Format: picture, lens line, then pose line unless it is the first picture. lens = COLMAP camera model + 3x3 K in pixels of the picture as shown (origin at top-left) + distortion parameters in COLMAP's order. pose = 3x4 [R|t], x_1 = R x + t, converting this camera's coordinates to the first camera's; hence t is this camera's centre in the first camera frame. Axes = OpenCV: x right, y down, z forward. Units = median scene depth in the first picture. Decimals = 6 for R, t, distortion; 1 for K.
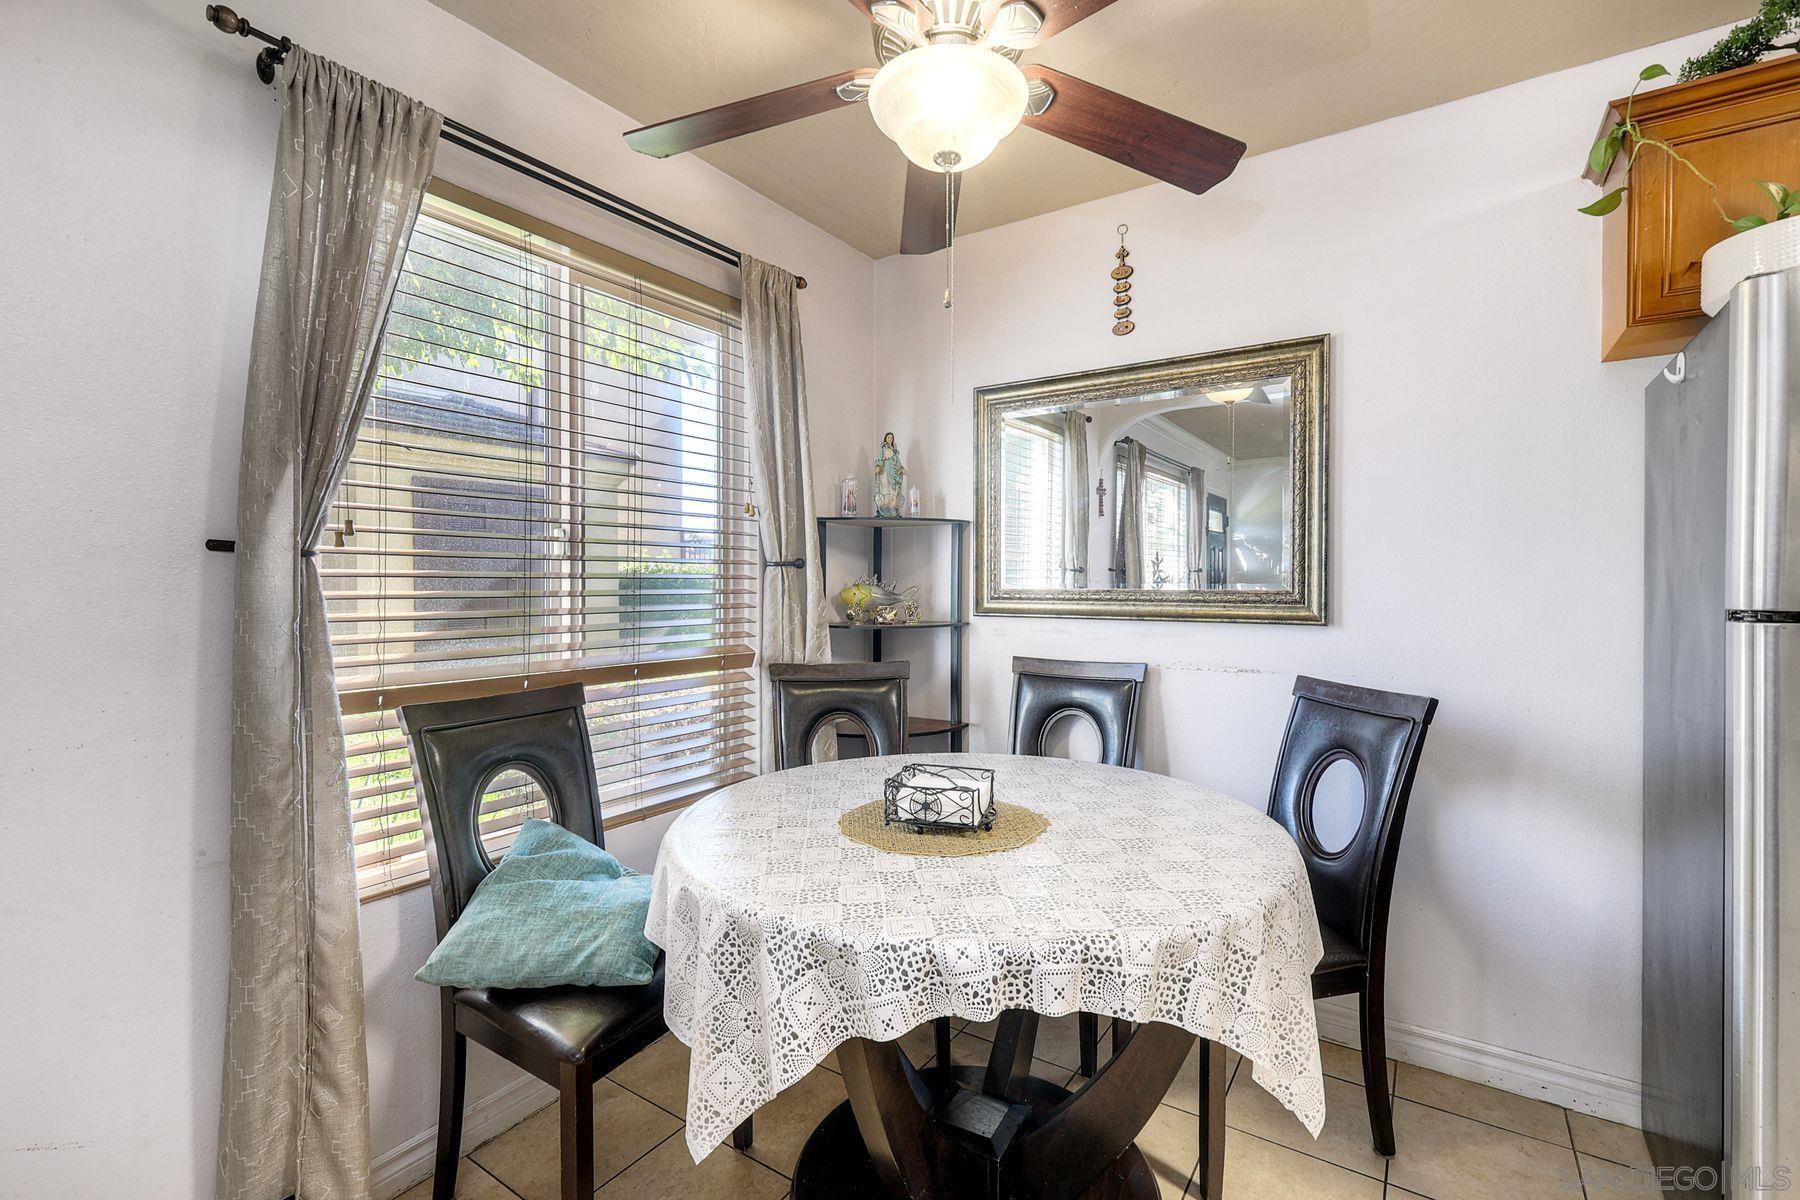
lens RADIAL K [[792.3, 0, 905.9], [0, 792.3, 594.6], [0, 0, 1]] dist [-0.001711, -0.000129]
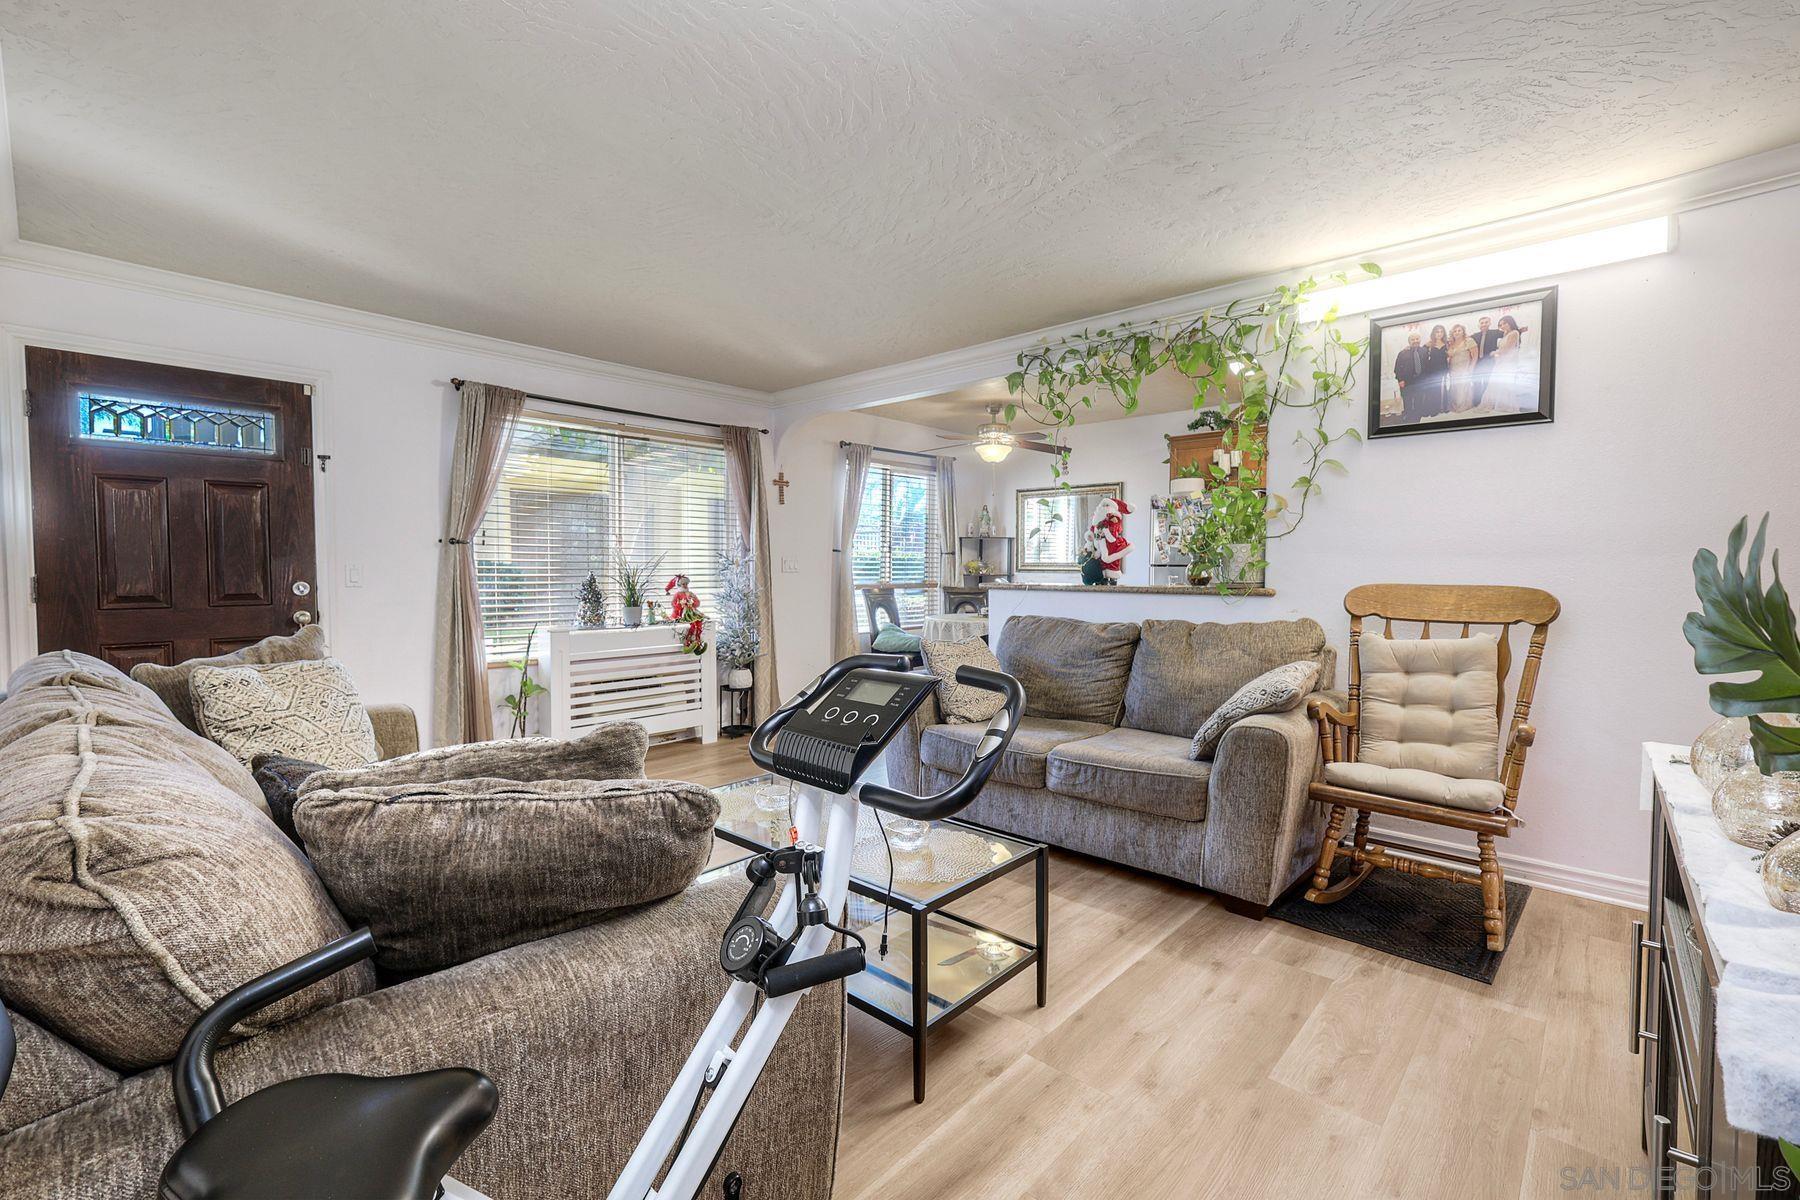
lens RADIAL K [[792.3, 0, 895.6], [0, 792.3, 596.4], [0, 0, 1]] dist [-0.001711, -0.000129]
pose [[0.986497, 0.013595, -0.163212, 0.128115], [-0.009654, 0.999643, 0.024917, 0.047045], [0.163492, -0.023005, 0.986276, -1.823076]]
